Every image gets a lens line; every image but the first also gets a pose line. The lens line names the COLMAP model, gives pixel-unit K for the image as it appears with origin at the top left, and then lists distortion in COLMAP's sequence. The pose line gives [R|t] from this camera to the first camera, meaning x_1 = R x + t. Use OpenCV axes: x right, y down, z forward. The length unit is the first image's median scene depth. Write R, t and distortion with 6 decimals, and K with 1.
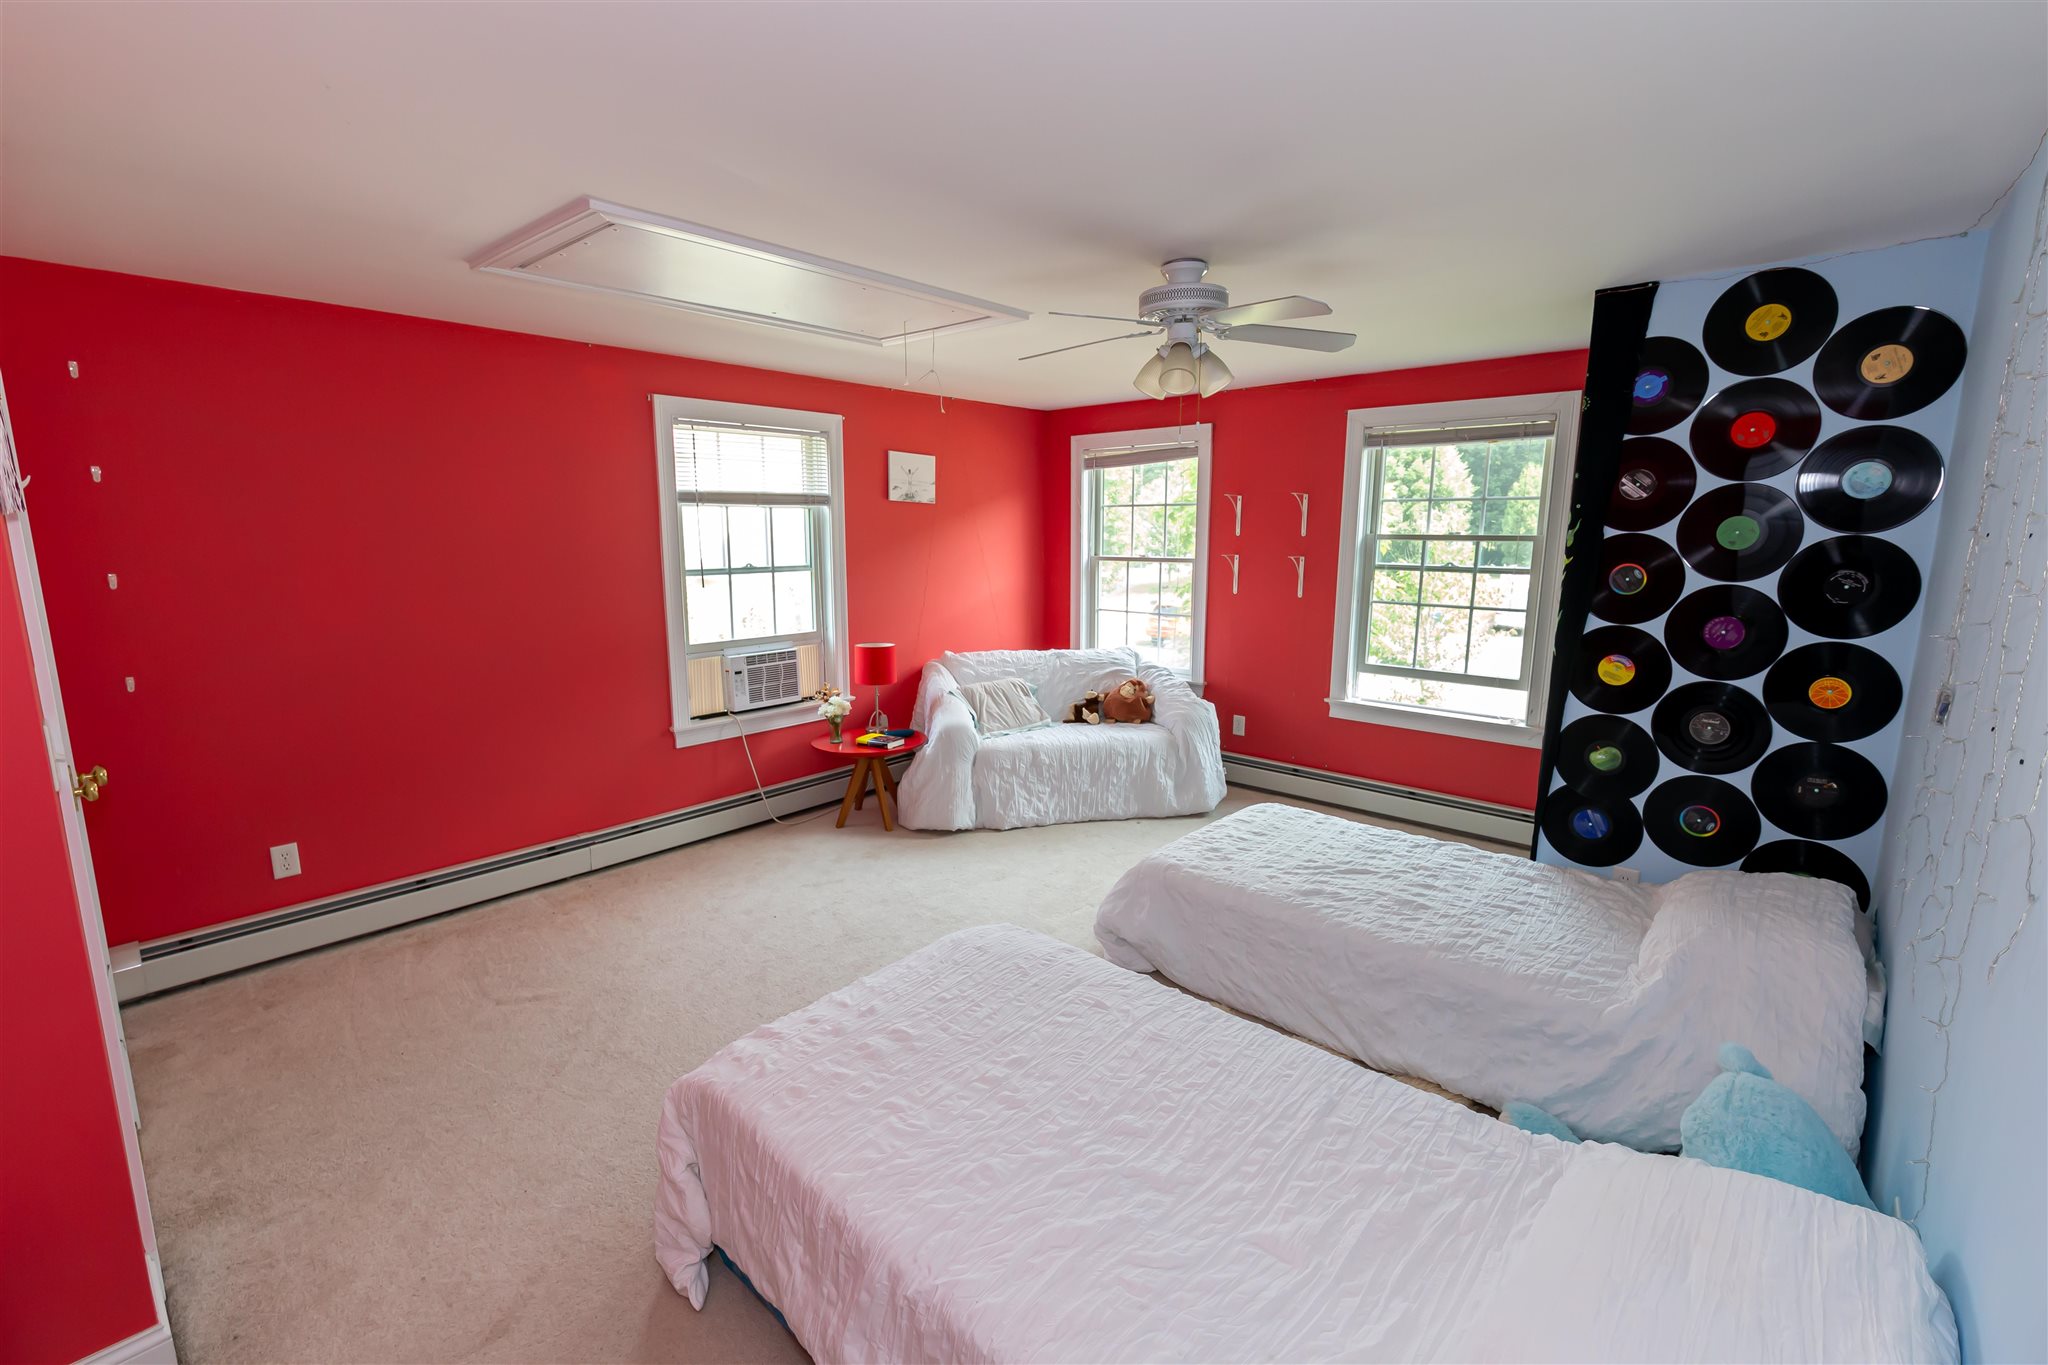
lens RADIAL K [[882.2, 0, 1019.7], [0, 882.2, 673.3], [0, 0, 1]] dist [0.000496, -0.000104]
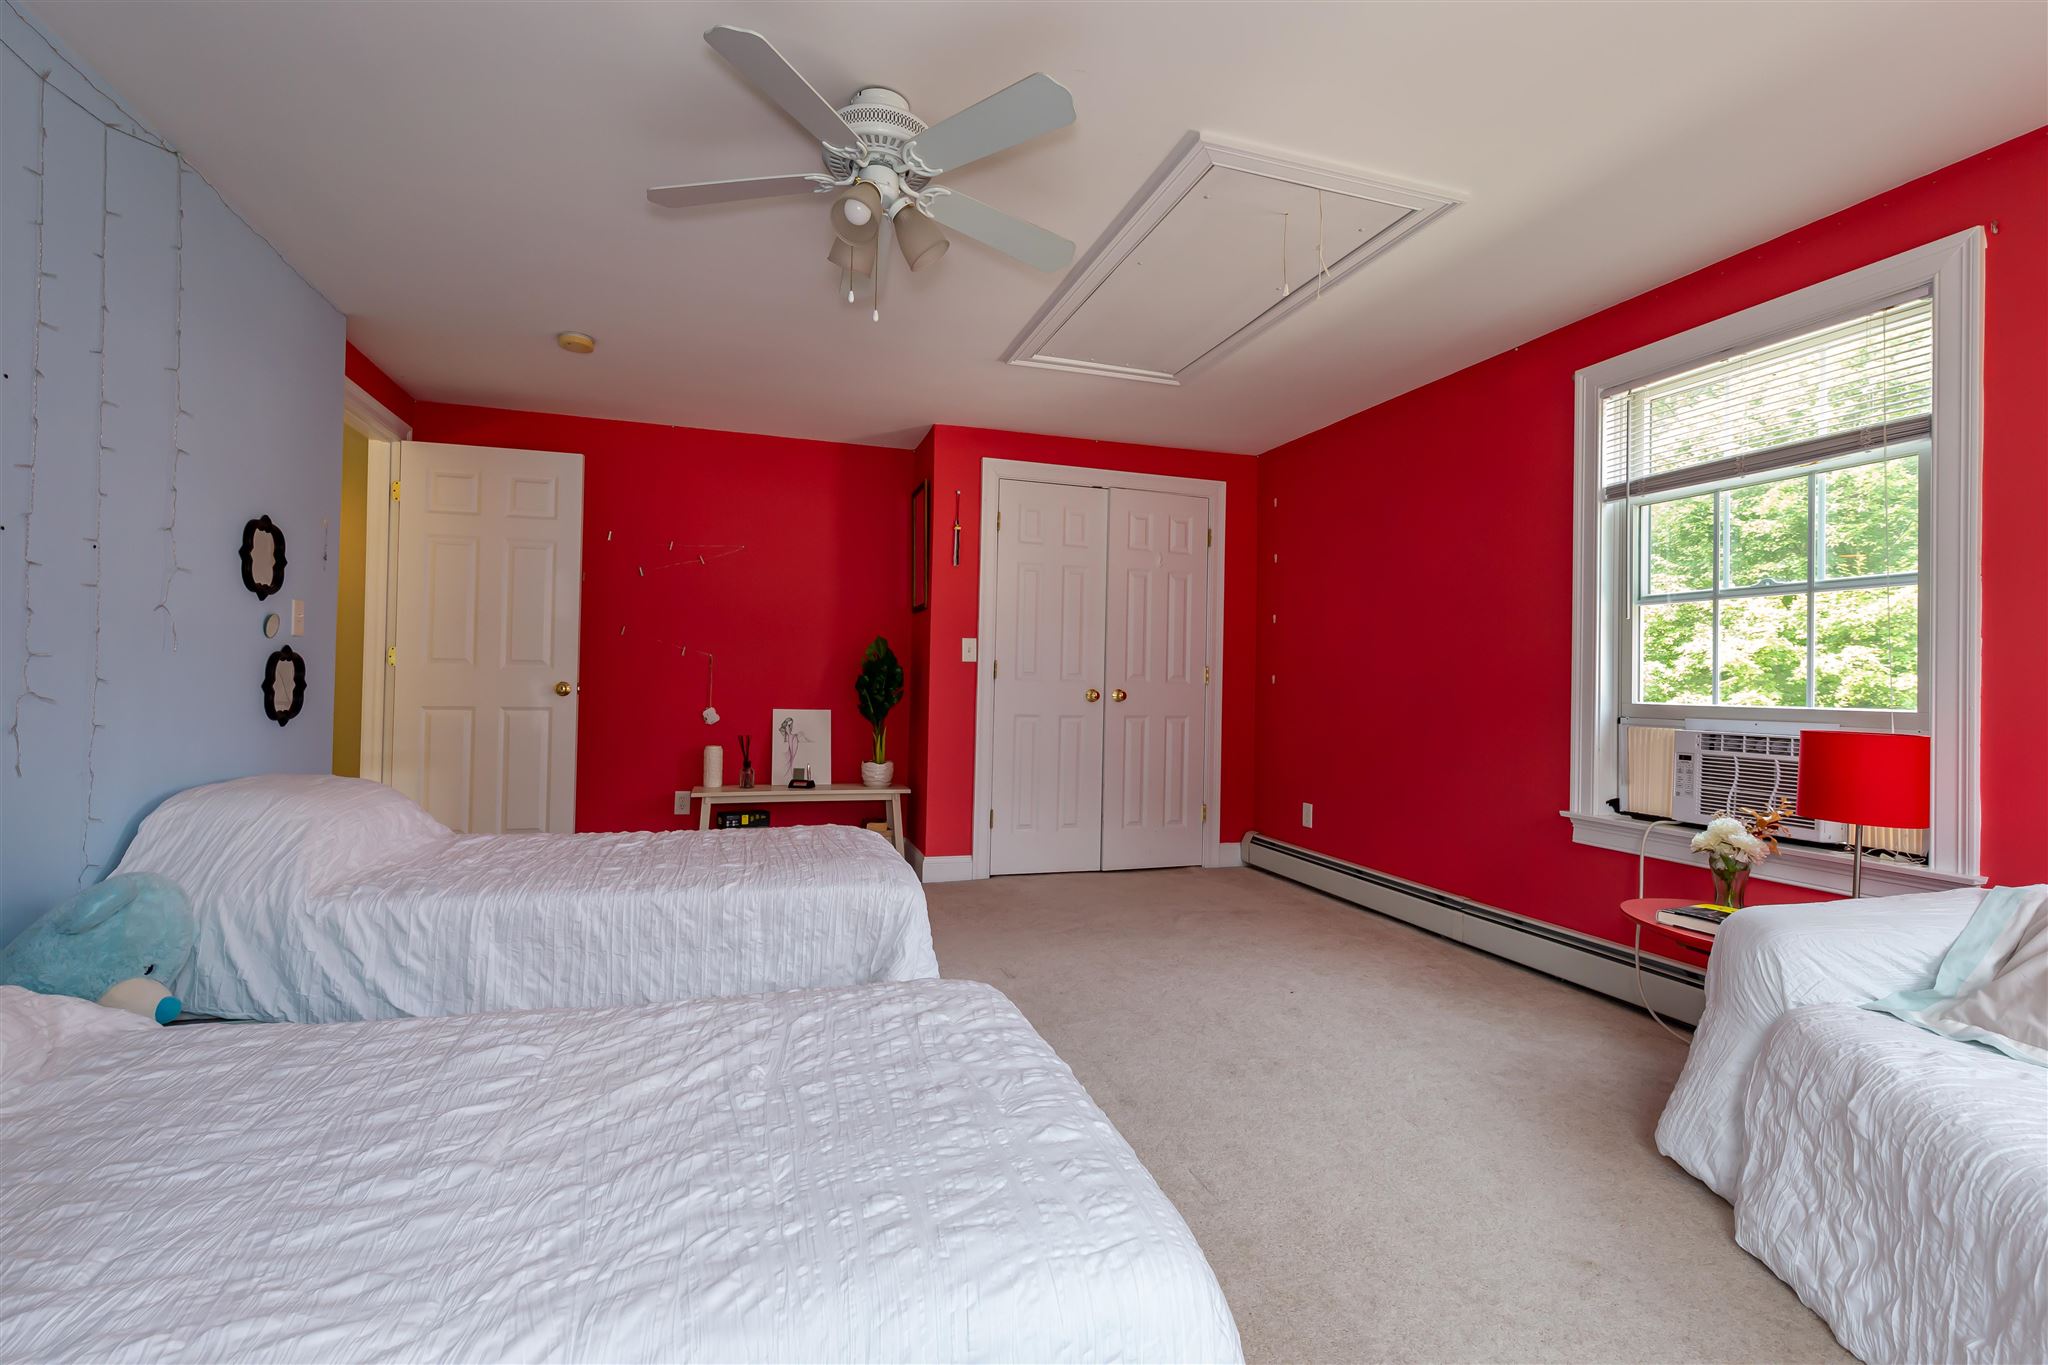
lens RADIAL K [[882.2, 0, 1019.7], [0, 882.2, 673.3], [0, 0, 1]] dist [0.000496, -0.000104]
pose [[-0.508607, -0.023917, -0.860666, 0.481914], [-0.165856, 0.983614, 0.070678, -0.027014], [0.844873, 0.178694, -0.504240, 0.986247]]
